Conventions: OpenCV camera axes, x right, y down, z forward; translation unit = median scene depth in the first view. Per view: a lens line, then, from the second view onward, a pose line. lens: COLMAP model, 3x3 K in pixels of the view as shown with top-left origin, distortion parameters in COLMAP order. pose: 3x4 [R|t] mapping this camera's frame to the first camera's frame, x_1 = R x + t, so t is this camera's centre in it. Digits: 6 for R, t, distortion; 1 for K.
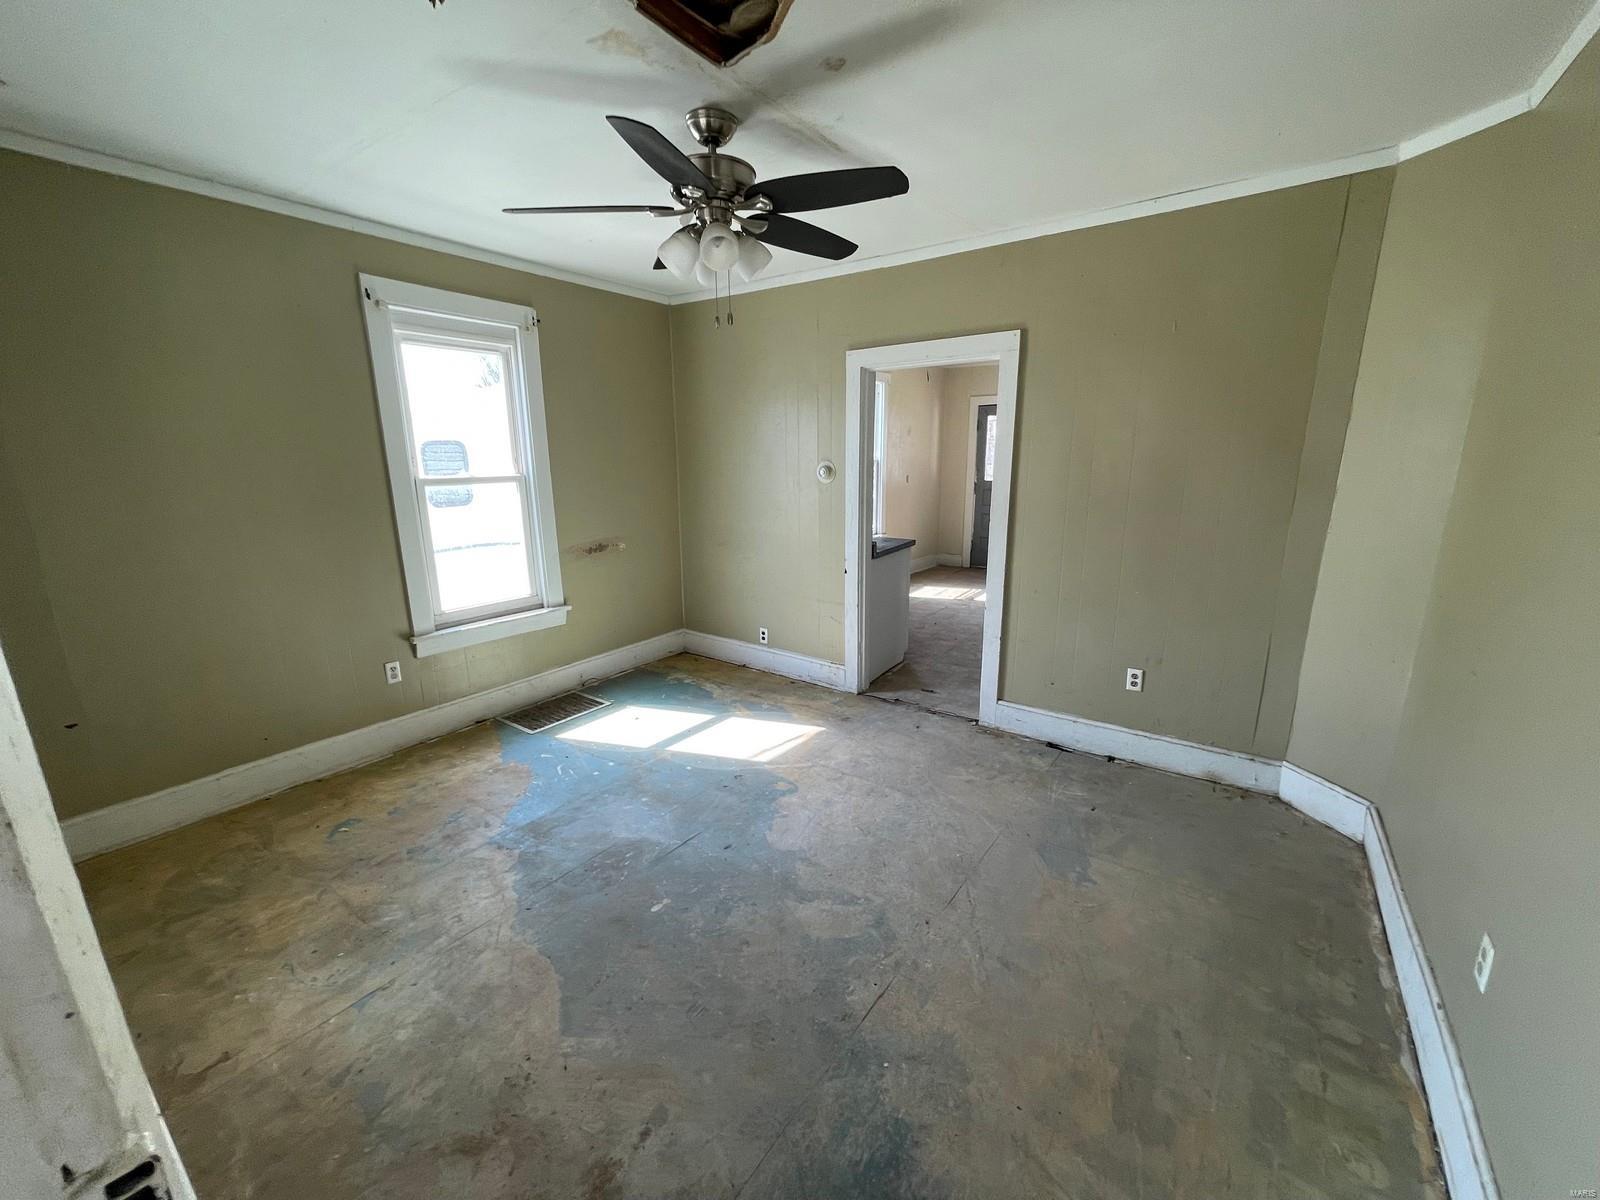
lens RADIAL K [[643.9, 0, 798.0], [0, 643.9, 607.2], [0, 0, 1]] dist [-0.002607, 0.000494]
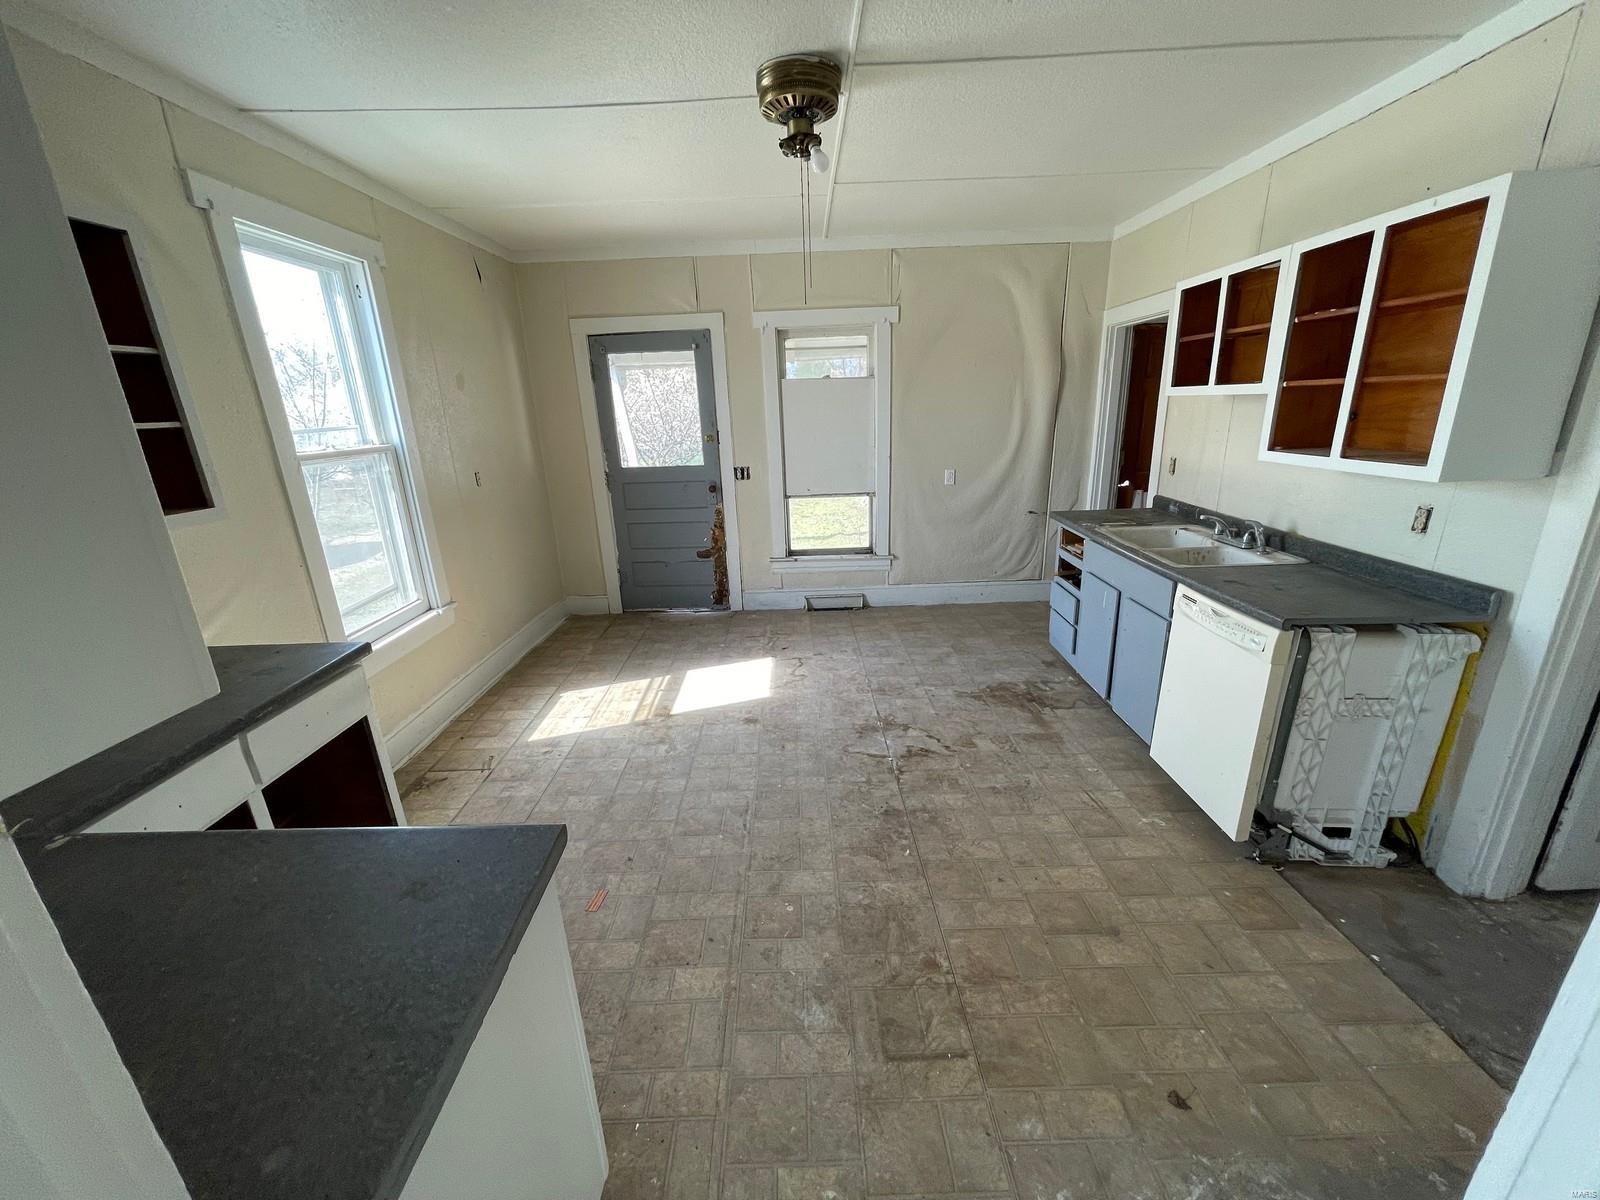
lens RADIAL K [[643.9, 0, 797.1], [0, 643.9, 607.8], [0, 0, 1]] dist [-0.002607, 0.000494]
pose [[0.818241, -0.198702, 0.539443, 0.198649], [0.167051, 0.980058, 0.107615, -0.271508], [-0.550068, 0.002059, 0.835117, 1.058452]]
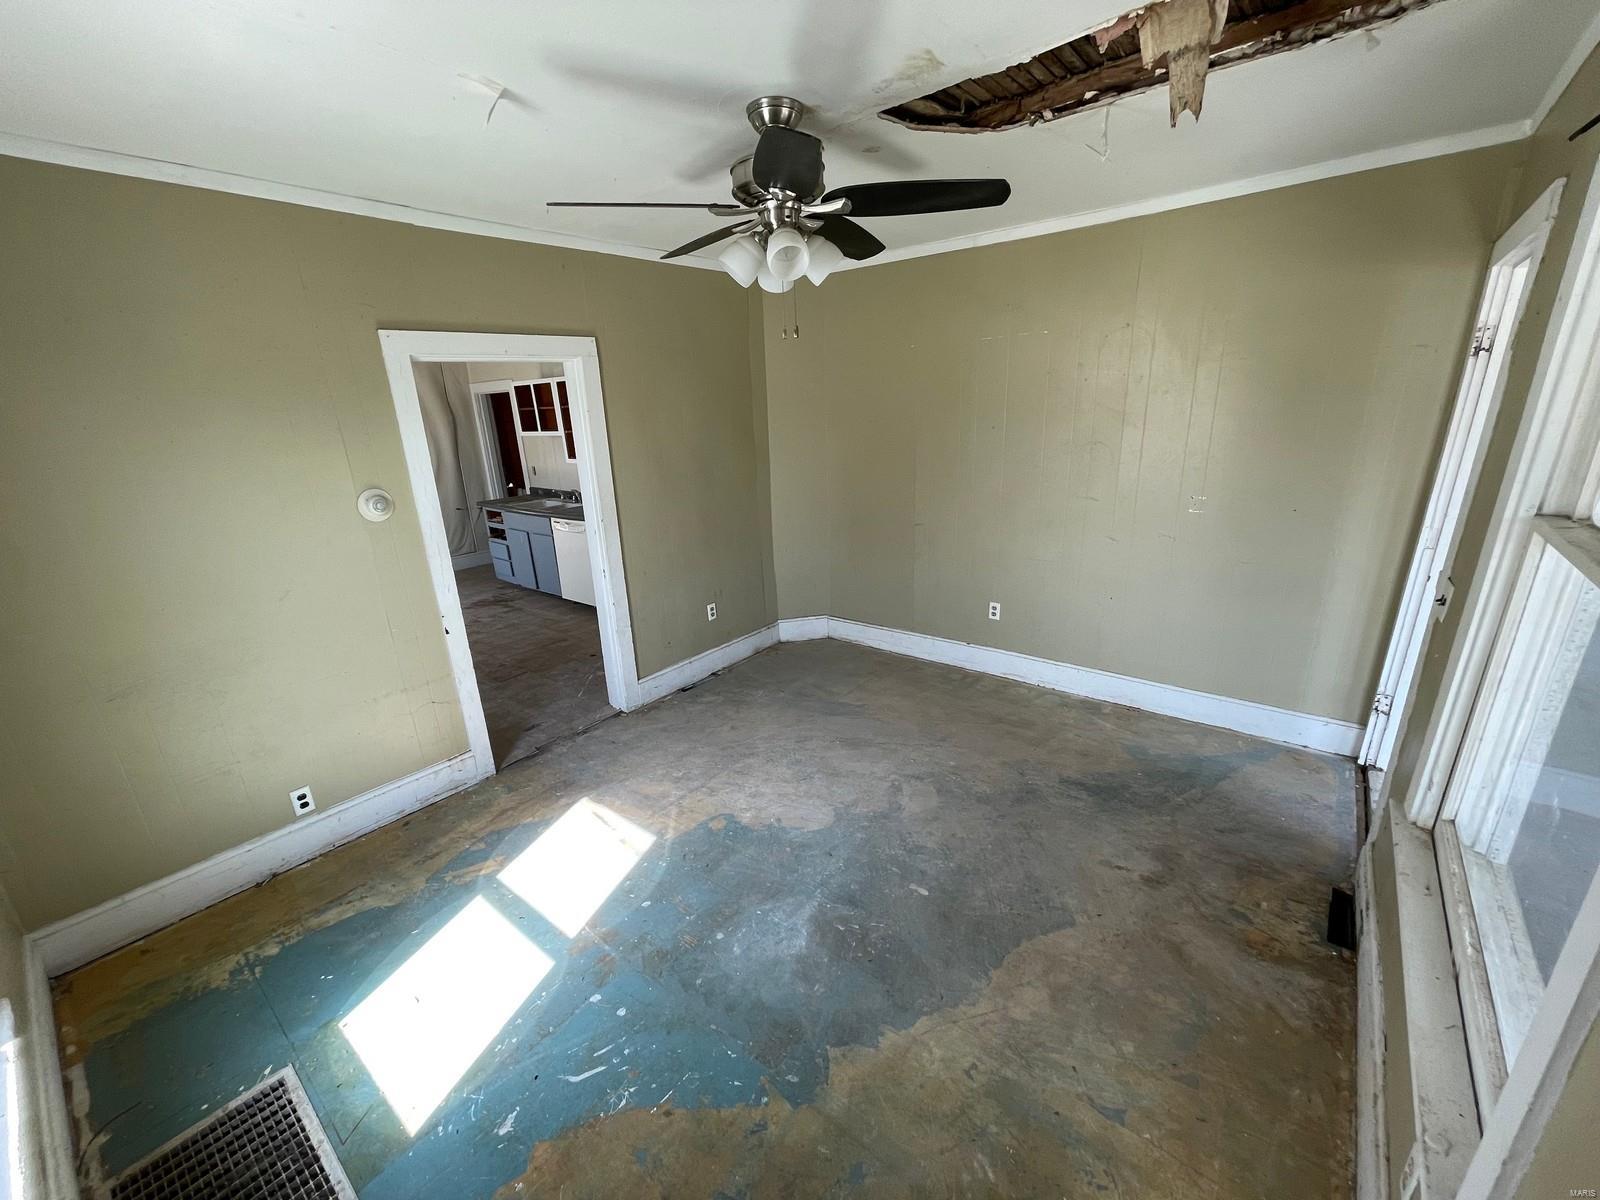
lens RADIAL K [[643.9, 0, 794.0], [0, 643.9, 605.7], [0, 0, 1]] dist [-0.002607, 0.000494]
pose [[0.057551, -0.299534, 0.952348, -0.736454], [0.276272, 0.921454, 0.273122, -0.215827], [-0.959355, 0.247389, 0.135783, 0.624263]]
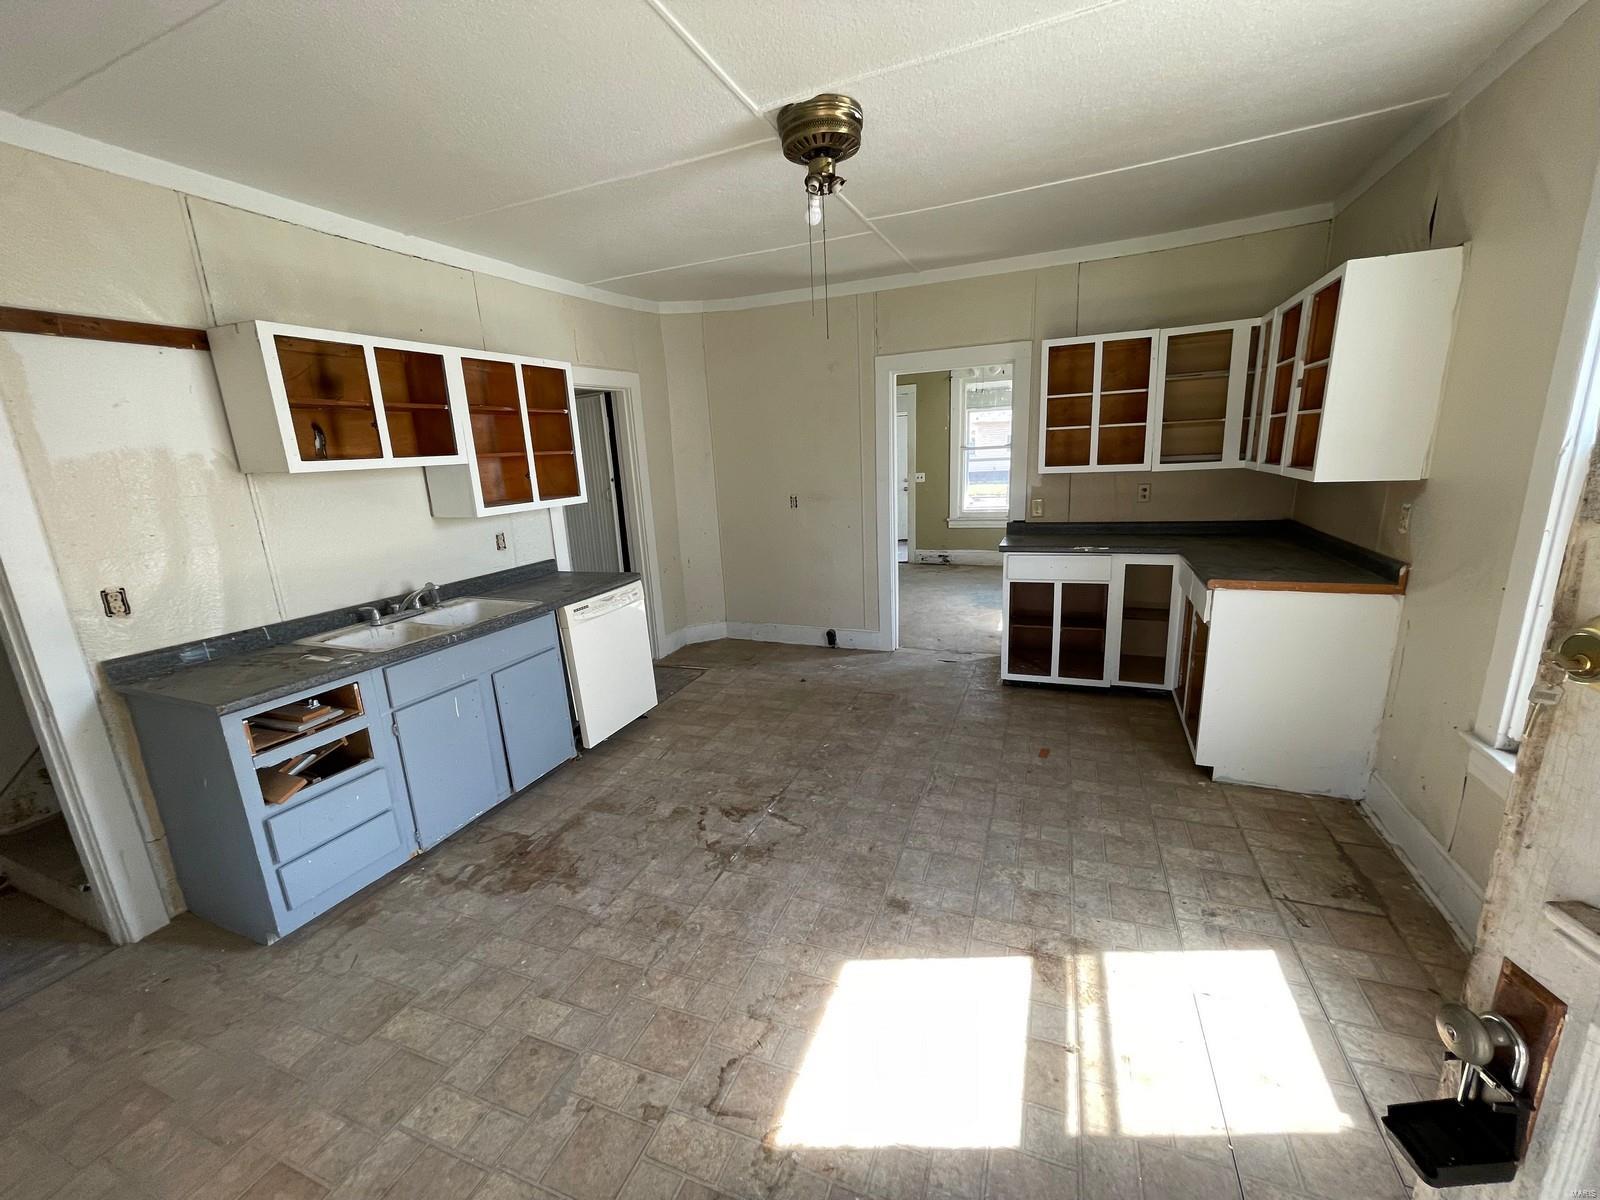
lens RADIAL K [[643.9, 0, 799.7], [0, 643.9, 604.8], [0, 0, 1]] dist [-0.002607, 0.000494]
pose [[-0.972759, 0.104391, -0.206983, 0.854751], [-0.000971, 0.891027, 0.453949, -0.578373], [0.231816, 0.441784, -0.866654, 2.361506]]
